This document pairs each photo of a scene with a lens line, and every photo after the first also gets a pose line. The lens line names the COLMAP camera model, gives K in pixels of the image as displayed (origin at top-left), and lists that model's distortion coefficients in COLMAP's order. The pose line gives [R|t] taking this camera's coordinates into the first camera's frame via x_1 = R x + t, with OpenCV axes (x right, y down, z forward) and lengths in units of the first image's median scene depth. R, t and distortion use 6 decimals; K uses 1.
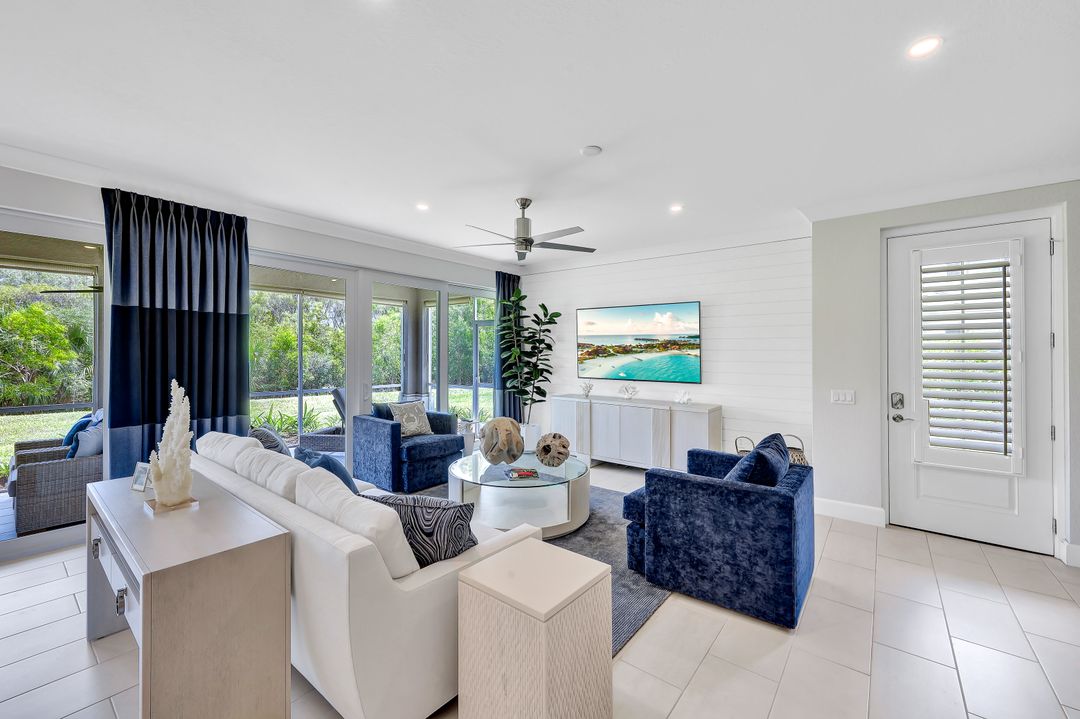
lens RADIAL K [[438.1, 0, 534.9], [0, 438.1, 348.5], [0, 0, 1]] dist [0.001555, -0.000397]
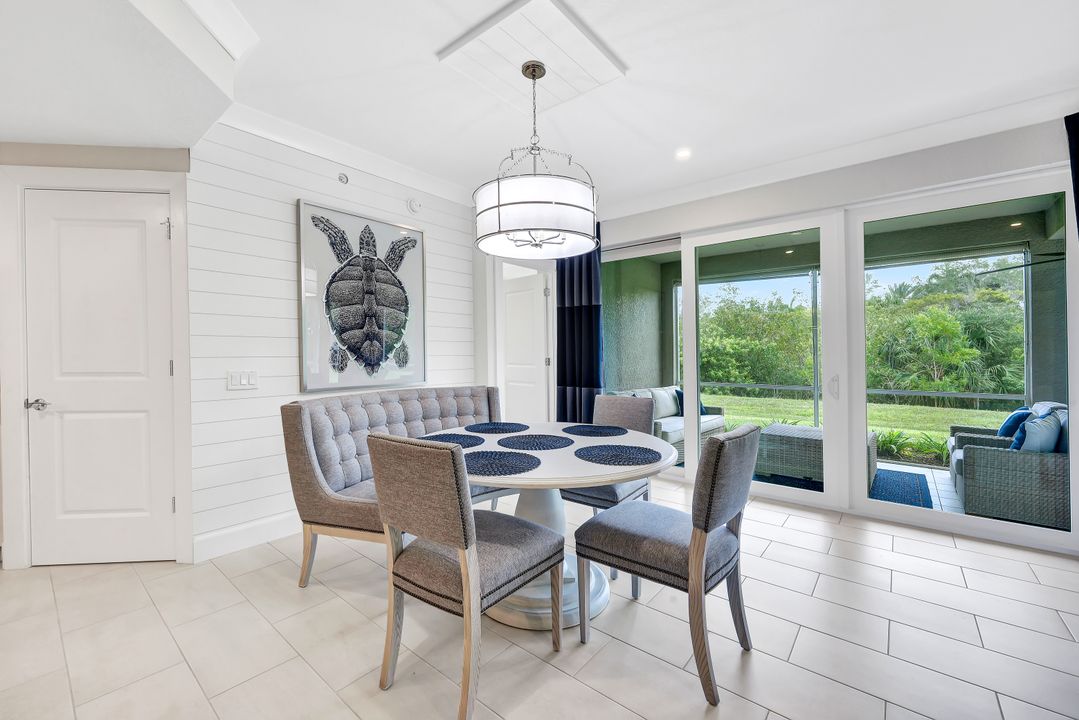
lens RADIAL K [[437.7, 0, 539.2], [0, 437.7, 353.9], [0, 0, 1]] dist [0.001555, -0.000397]
pose [[-0.008776, -0.006996, -0.999937, -0.138914], [0.006622, 0.999953, -0.007054, 0.051519], [0.999940, -0.006683, -0.008729, 0.020071]]
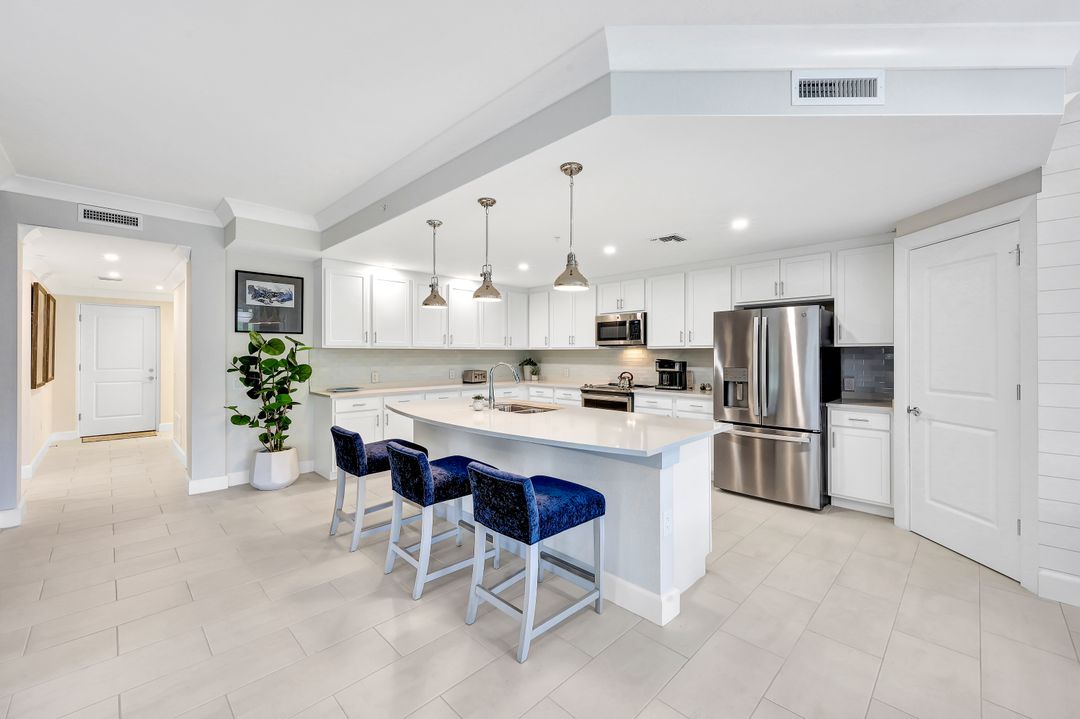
lens RADIAL K [[438.1, 0, 532.7], [0, 438.1, 357.0], [0, 0, 1]] dist [0.001555, -0.000397]
pose [[-0.993537, -0.007454, 0.113268, -0.132237], [-0.006932, 0.999963, 0.005009, 0.016247], [-0.113301, 0.004191, -0.993552, 0.189684]]
